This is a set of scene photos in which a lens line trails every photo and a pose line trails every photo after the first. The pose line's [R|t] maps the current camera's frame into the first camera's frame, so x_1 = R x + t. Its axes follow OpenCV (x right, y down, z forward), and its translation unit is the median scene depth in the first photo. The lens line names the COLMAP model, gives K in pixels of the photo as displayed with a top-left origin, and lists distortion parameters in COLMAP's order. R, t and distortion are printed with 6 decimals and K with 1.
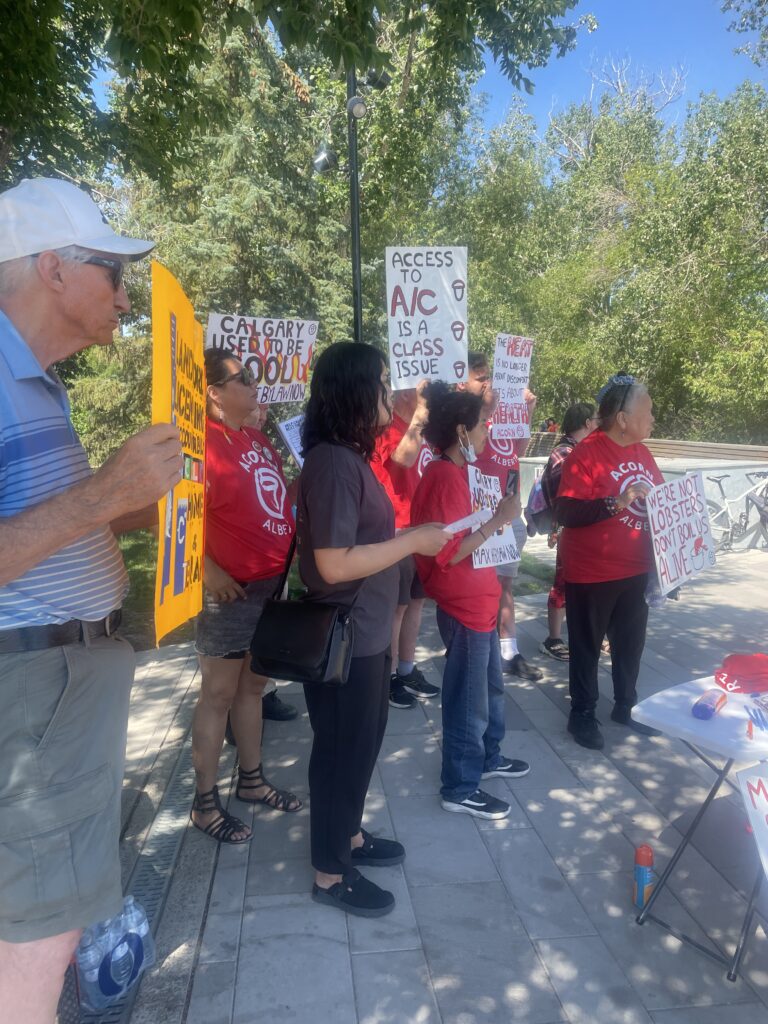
lens RADIAL K [[885.5, 0, 384.0], [0, 885.5, 512.0], [0, 0, 1]] dist [-0.084730, 0.013008]
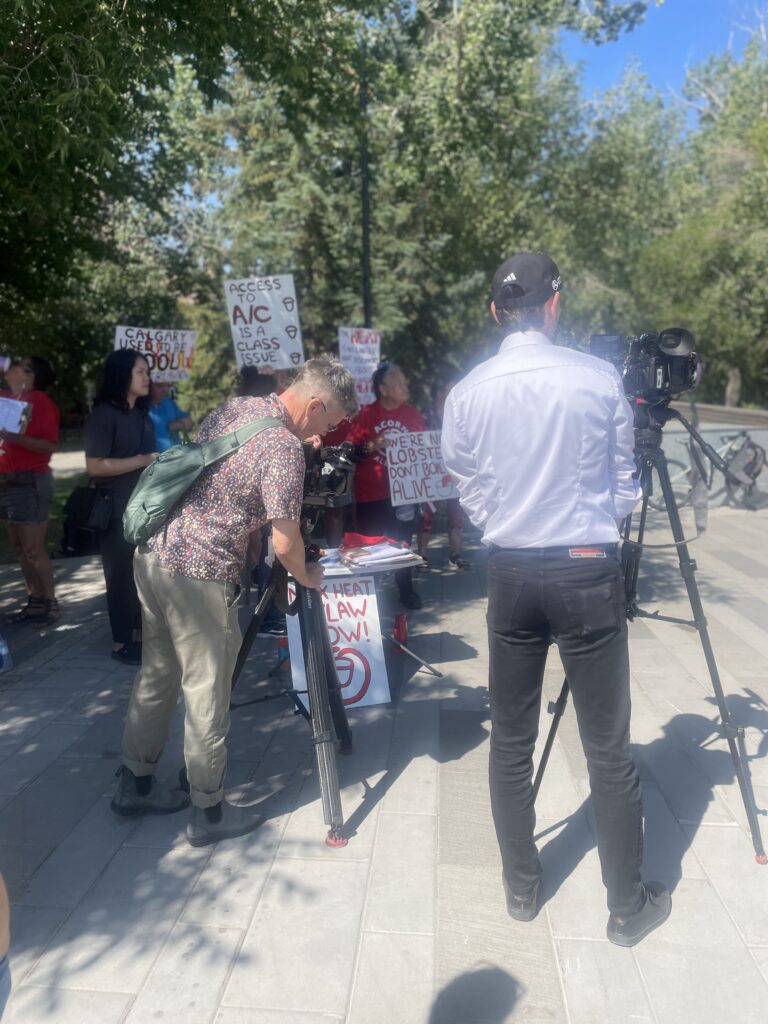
lens RADIAL K [[885.5, 0, 384.0], [0, 885.5, 512.0], [0, 0, 1]] dist [-0.084730, 0.013008]
pose [[0.984389, 0.017908, -0.175093, 0.523983], [-0.010085, 0.998915, 0.045471, 0.028656], [0.175717, -0.042996, 0.983501, -0.456191]]
